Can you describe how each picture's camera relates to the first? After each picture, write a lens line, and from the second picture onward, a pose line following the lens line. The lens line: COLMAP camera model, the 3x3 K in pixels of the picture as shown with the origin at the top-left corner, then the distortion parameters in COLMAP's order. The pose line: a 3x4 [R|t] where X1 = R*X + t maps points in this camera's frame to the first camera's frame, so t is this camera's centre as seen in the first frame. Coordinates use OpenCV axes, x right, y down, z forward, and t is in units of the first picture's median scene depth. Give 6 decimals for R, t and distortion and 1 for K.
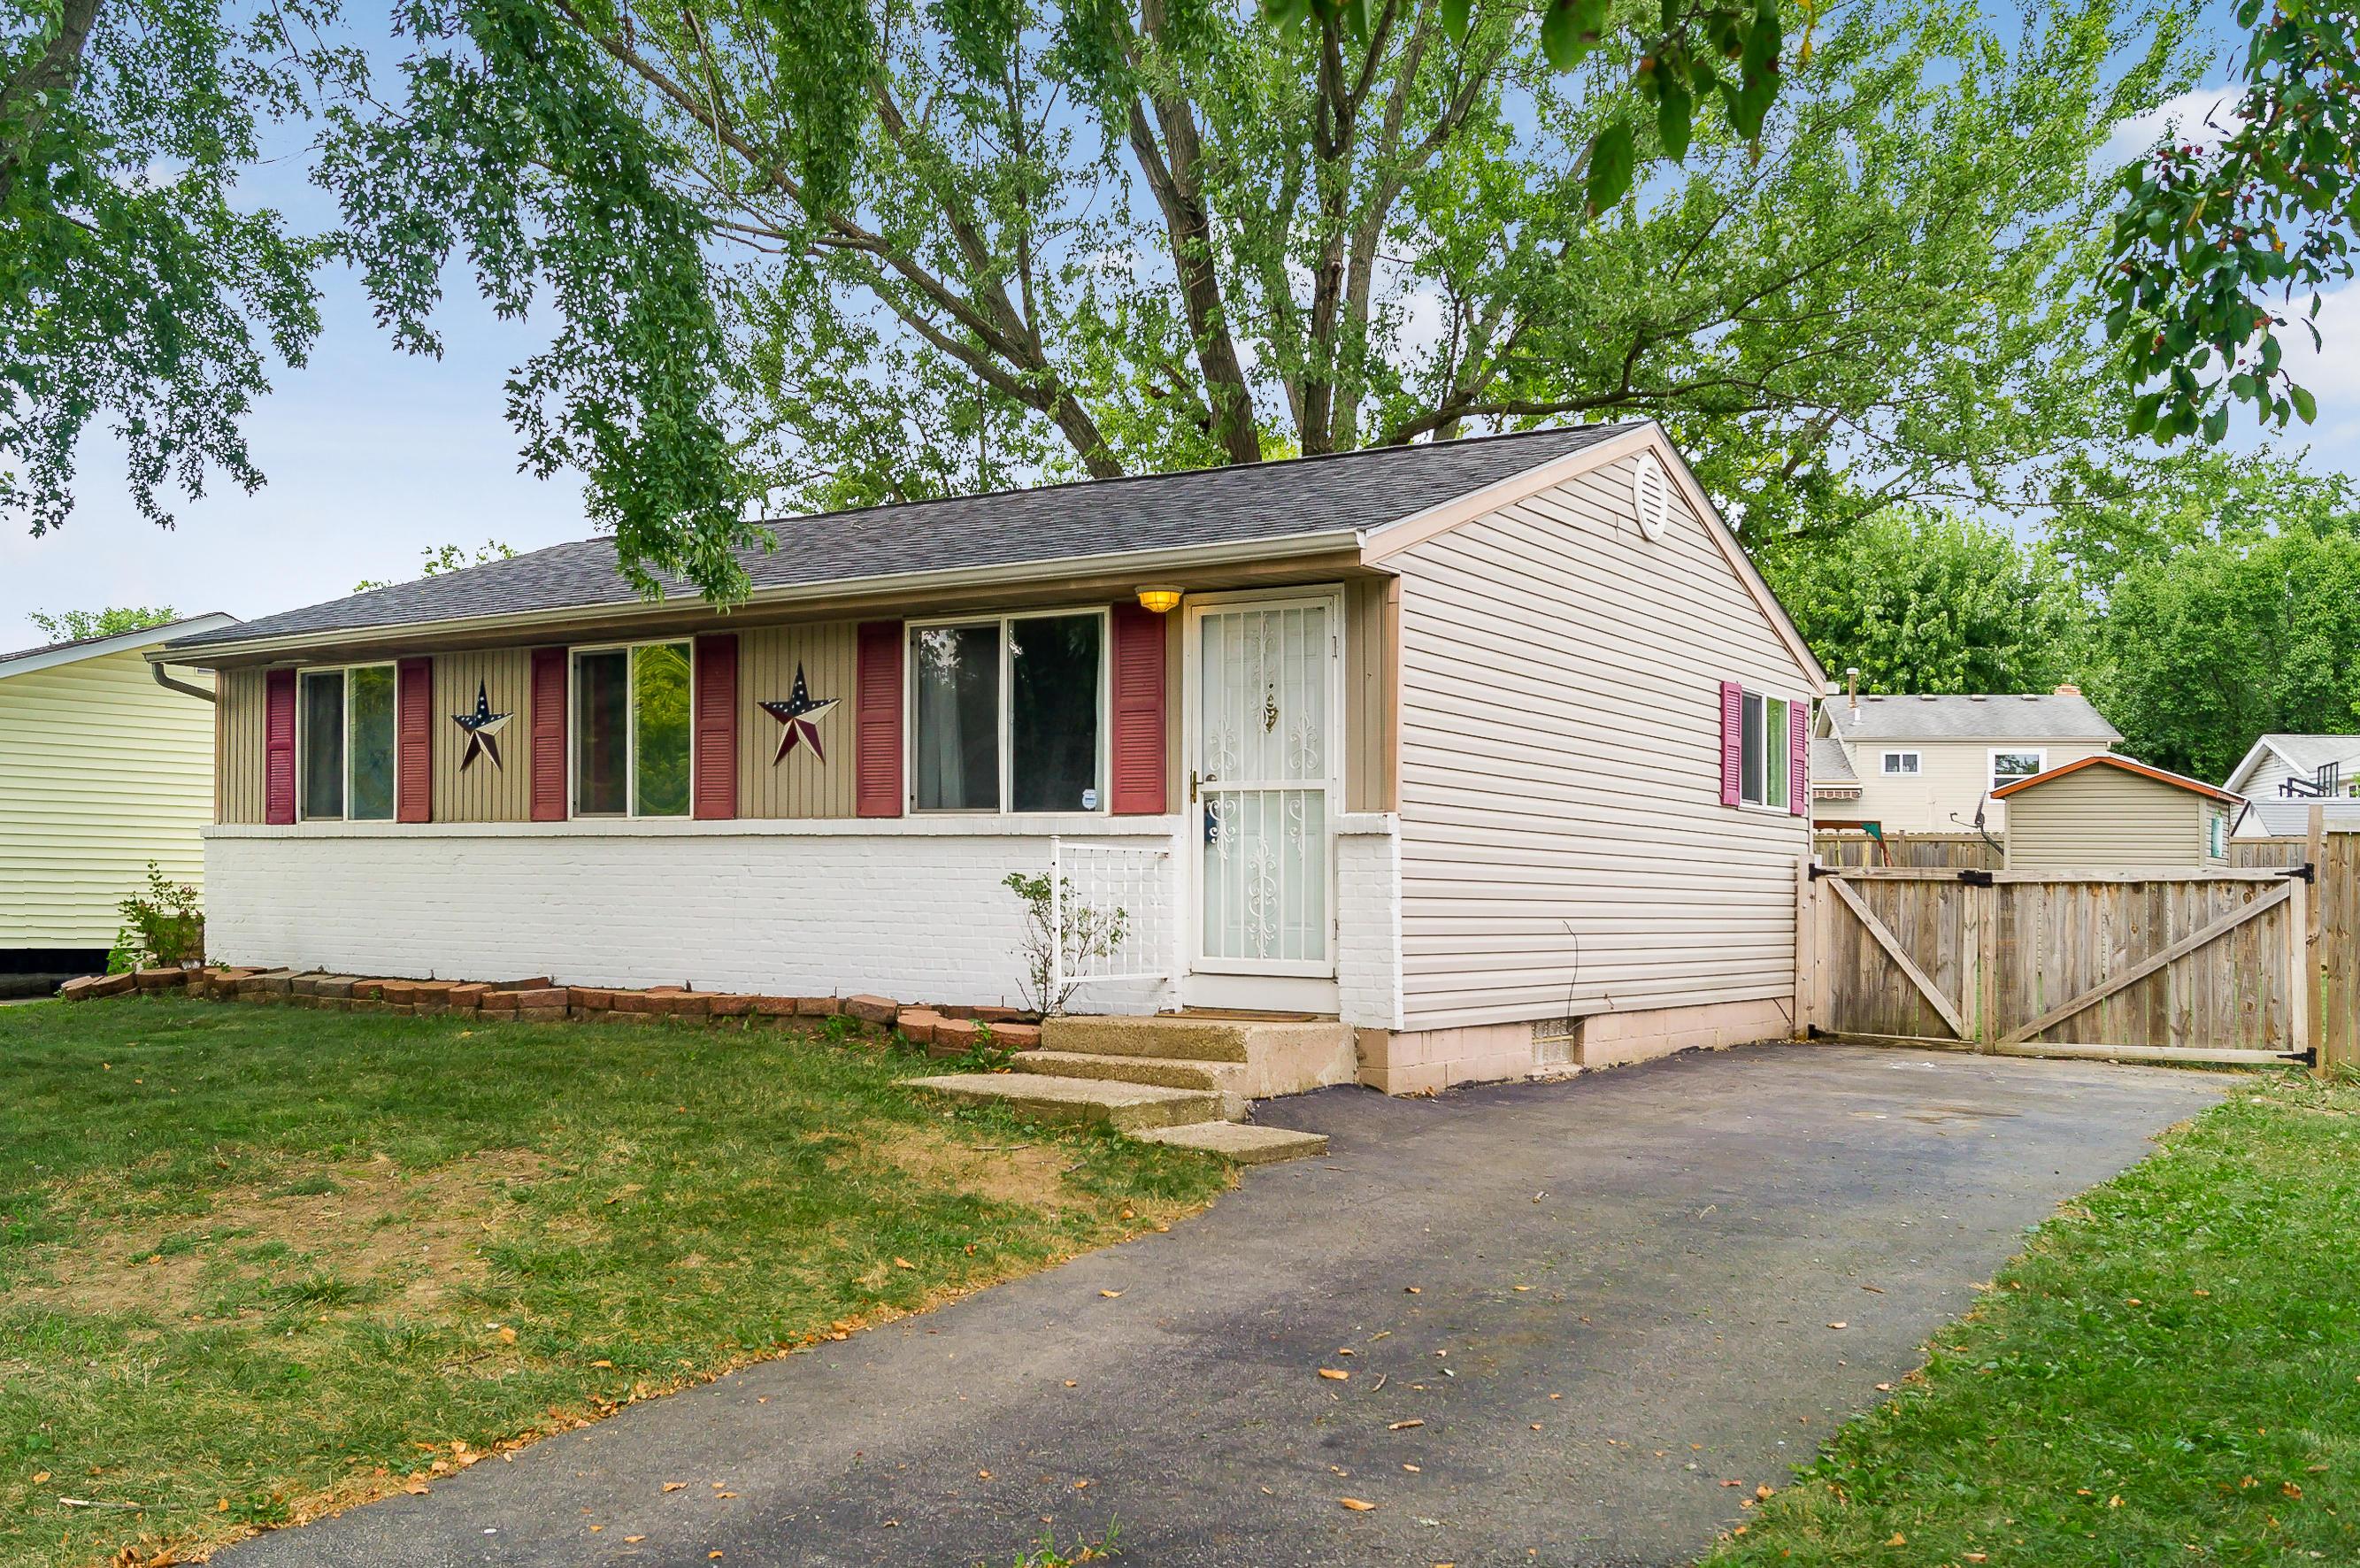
lens RADIAL K [[1981.6, 0, 1179.8], [0, 1981.6, 734.9], [0, 0, 1]] dist [-0.013255, 0.004515]
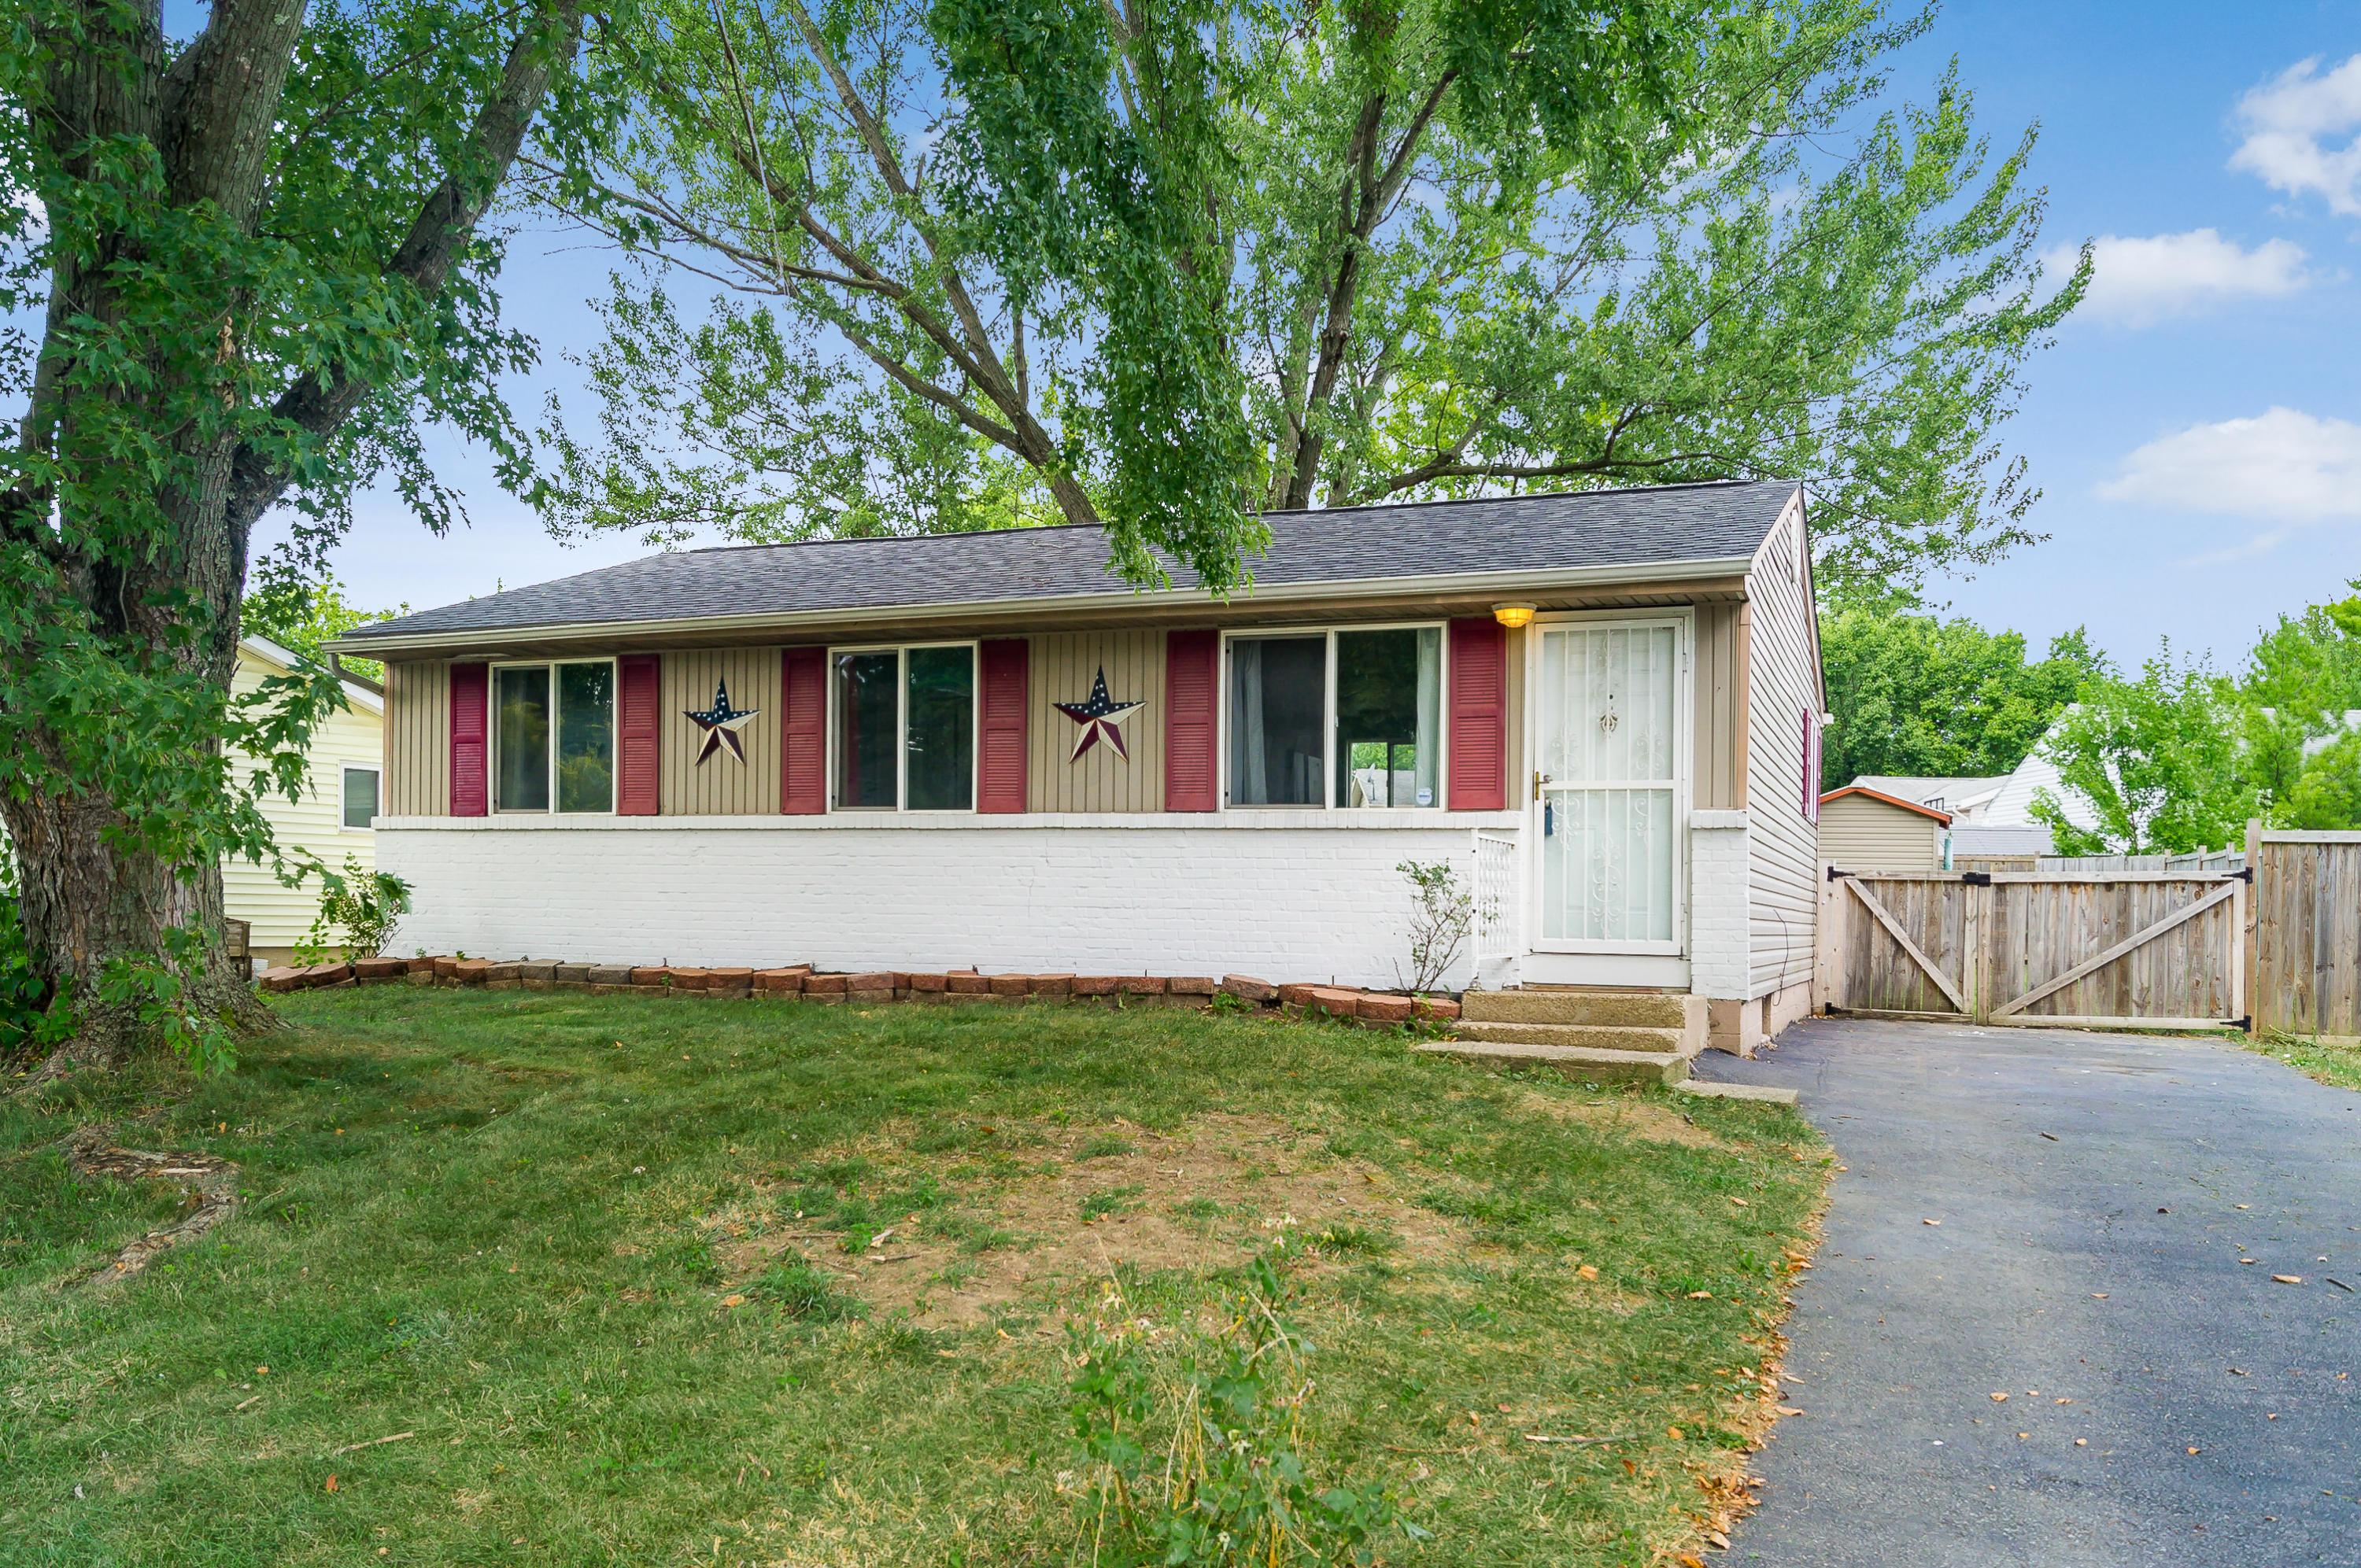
lens RADIAL K [[1773.6, 0, 1183.6], [0, 1773.6, 780.4], [0, 0, 1]] dist [-0.009209, 0.012459]
pose [[0.982756, 0.015603, 0.184246, -0.325682], [-0.017418, 0.999814, 0.008236, 0.016135], [-0.184083, -0.011303, 0.982846, 0.049831]]
